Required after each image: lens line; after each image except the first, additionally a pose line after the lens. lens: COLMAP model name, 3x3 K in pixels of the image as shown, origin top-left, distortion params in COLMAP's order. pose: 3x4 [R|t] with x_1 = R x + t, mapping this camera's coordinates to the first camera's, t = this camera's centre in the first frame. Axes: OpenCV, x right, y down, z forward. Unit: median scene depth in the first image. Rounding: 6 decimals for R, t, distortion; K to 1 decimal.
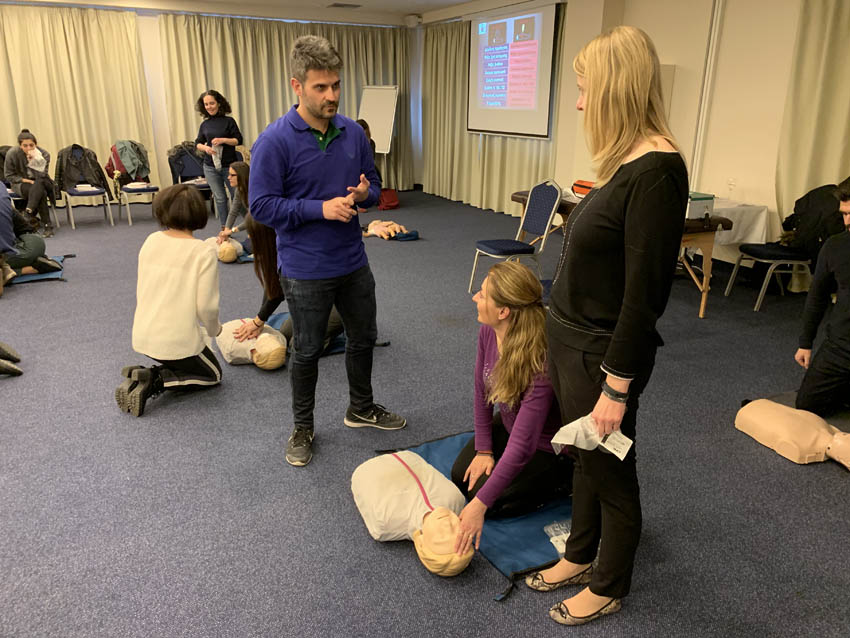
lens RADIAL K [[653.8, 0, 420.6], [0, 653.8, 313.6], [0, 0, 1]] dist [0.052224, -0.047834]
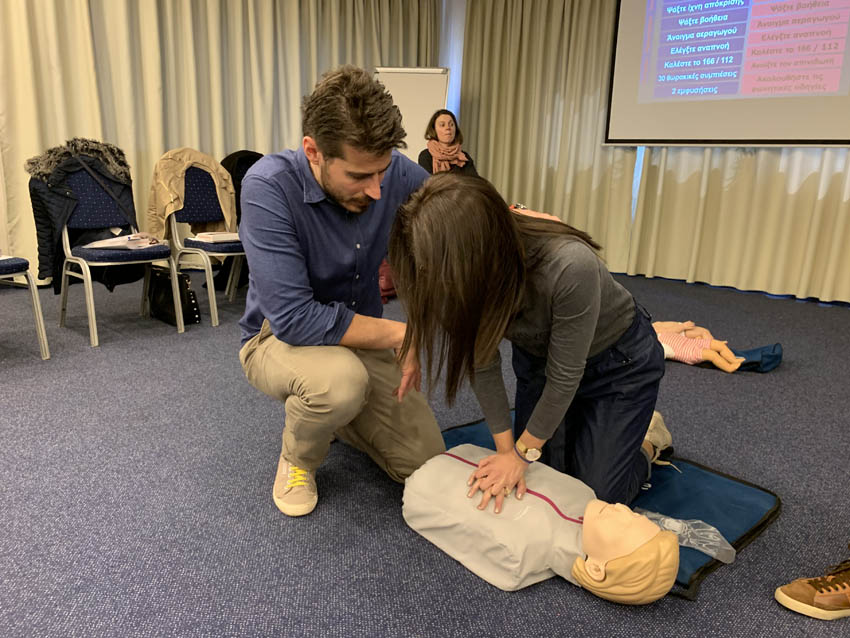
lens RADIAL K [[644.4, 0, 439.1], [0, 644.4, 319.4], [0, 0, 1]] dist [0.054618, -0.040946]
pose [[0.929830, -0.065906, 0.362039, -0.316724], [0.088491, 0.995008, -0.046140, -0.124384], [-0.357191, 0.074940, 0.931020, 0.598169]]
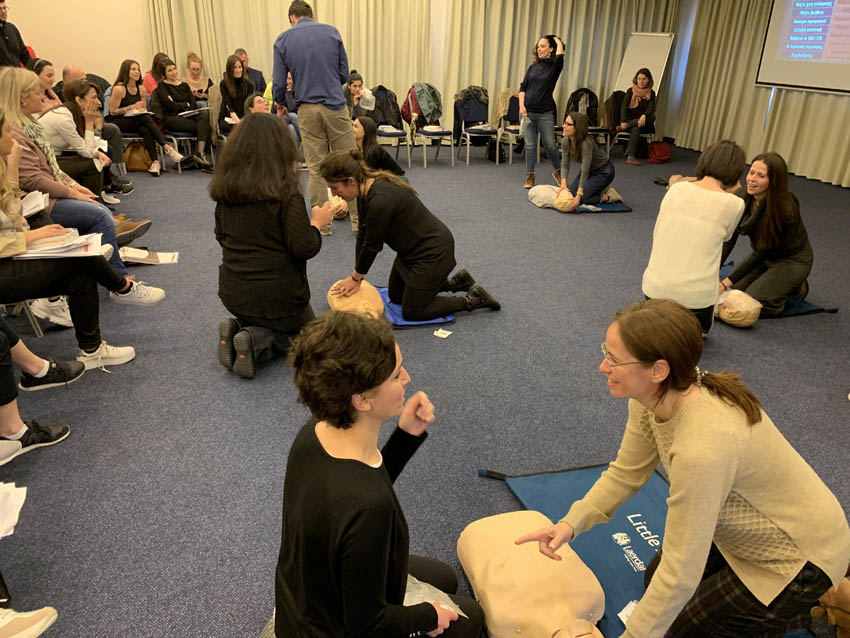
lens RADIAL K [[644.4, 0, 439.1], [0, 644.4, 319.4], [0, 0, 1]] dist [0.054618, -0.040946]
pose [[0.986409, 0.091627, -0.136387, -0.246591], [-0.079163, 0.992403, 0.094175, 0.007185], [0.143980, -0.082098, 0.986169, -0.028355]]
